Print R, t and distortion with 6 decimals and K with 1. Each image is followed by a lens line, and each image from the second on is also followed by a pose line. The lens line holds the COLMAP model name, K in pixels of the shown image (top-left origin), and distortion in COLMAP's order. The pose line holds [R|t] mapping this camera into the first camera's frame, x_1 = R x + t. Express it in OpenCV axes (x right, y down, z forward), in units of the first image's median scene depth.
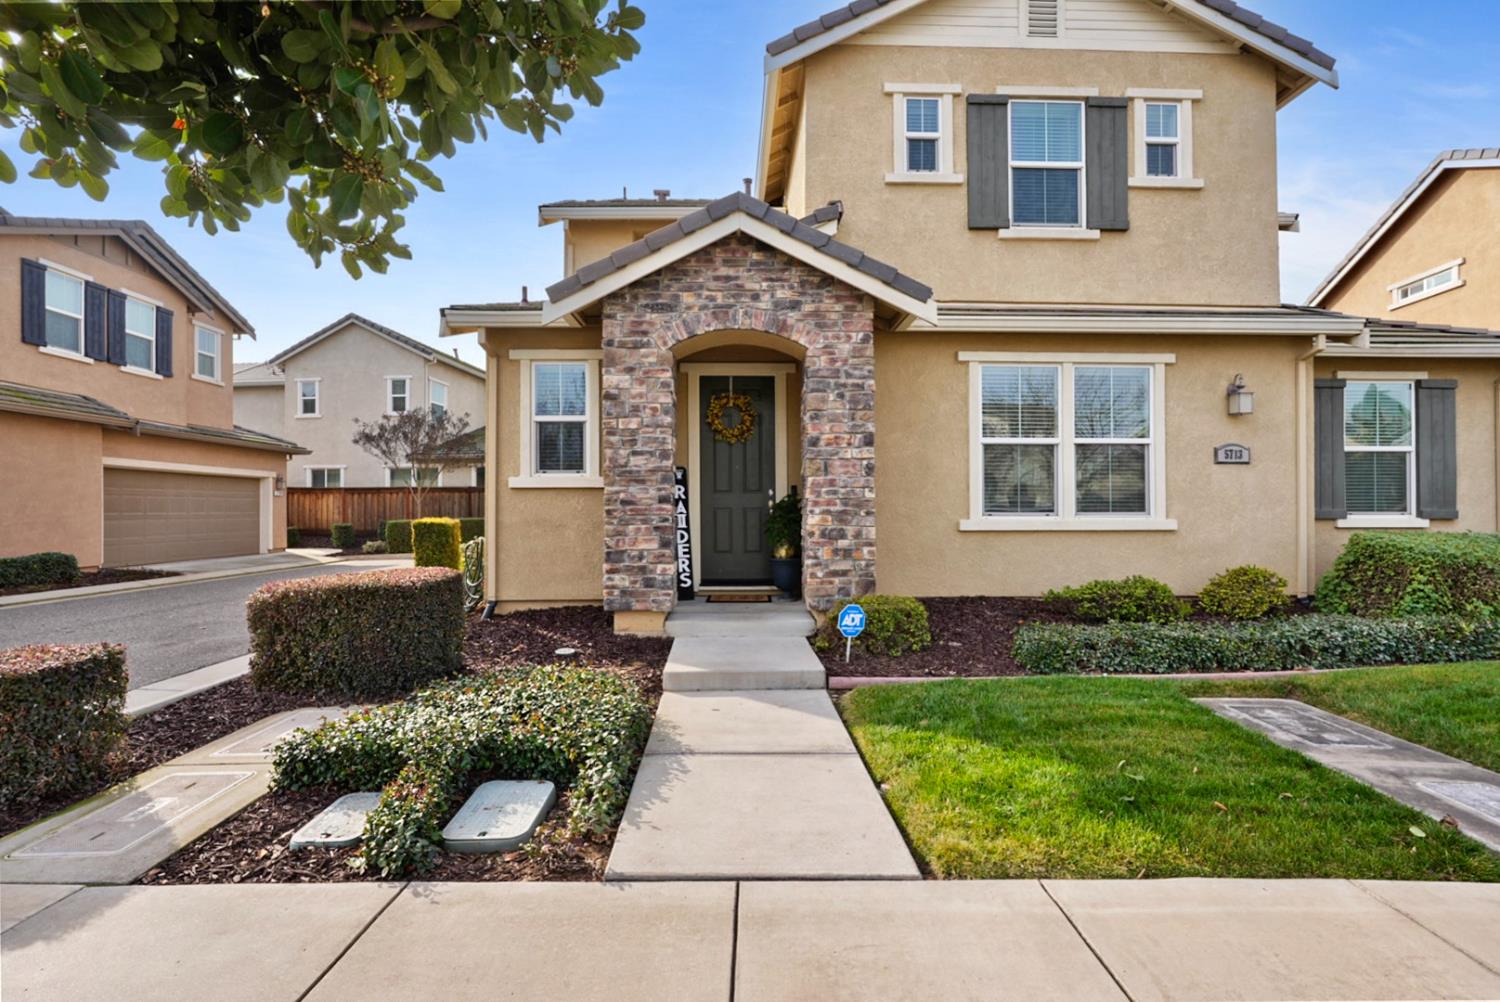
lens RADIAL K [[661.4, 0, 748.0], [0, 661.4, 497.4], [0, 0, 1]] dist [-0.001244, 0.000151]
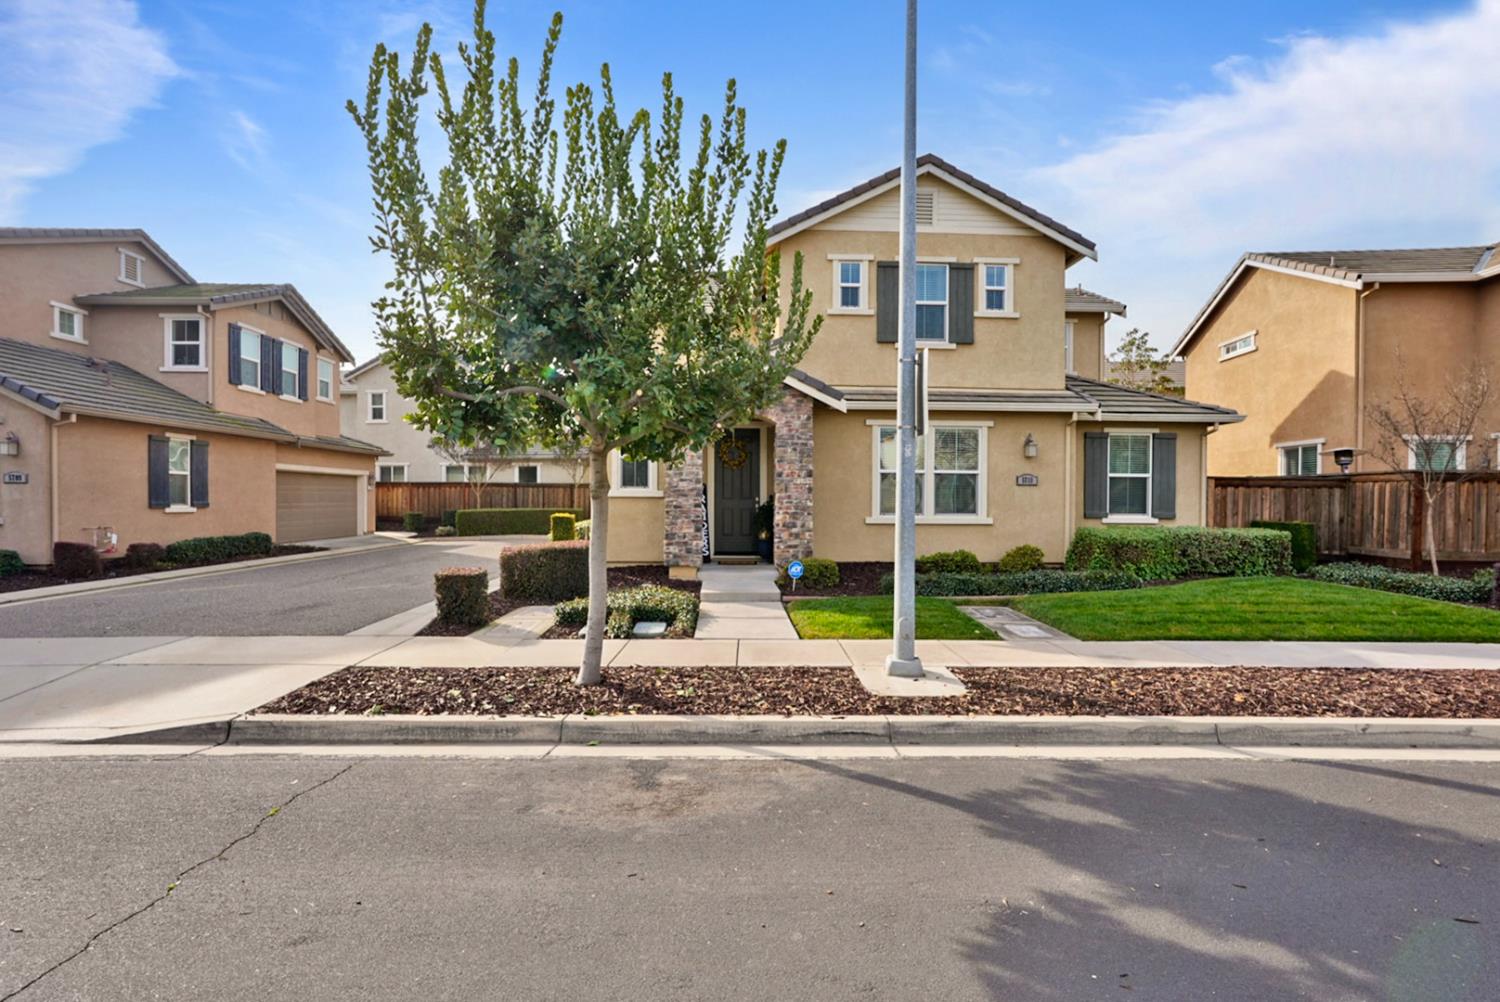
lens RADIAL K [[661.7, 0, 748.8], [0, 661.7, 491.3], [0, 0, 1]] dist [-0.023734, 0.013663]
pose [[0.999920, 0.009147, 0.008789, -0.000711], [-0.009219, 0.999924, 0.008126, -0.041481], [-0.008714, -0.008206, 0.999928, -0.664694]]
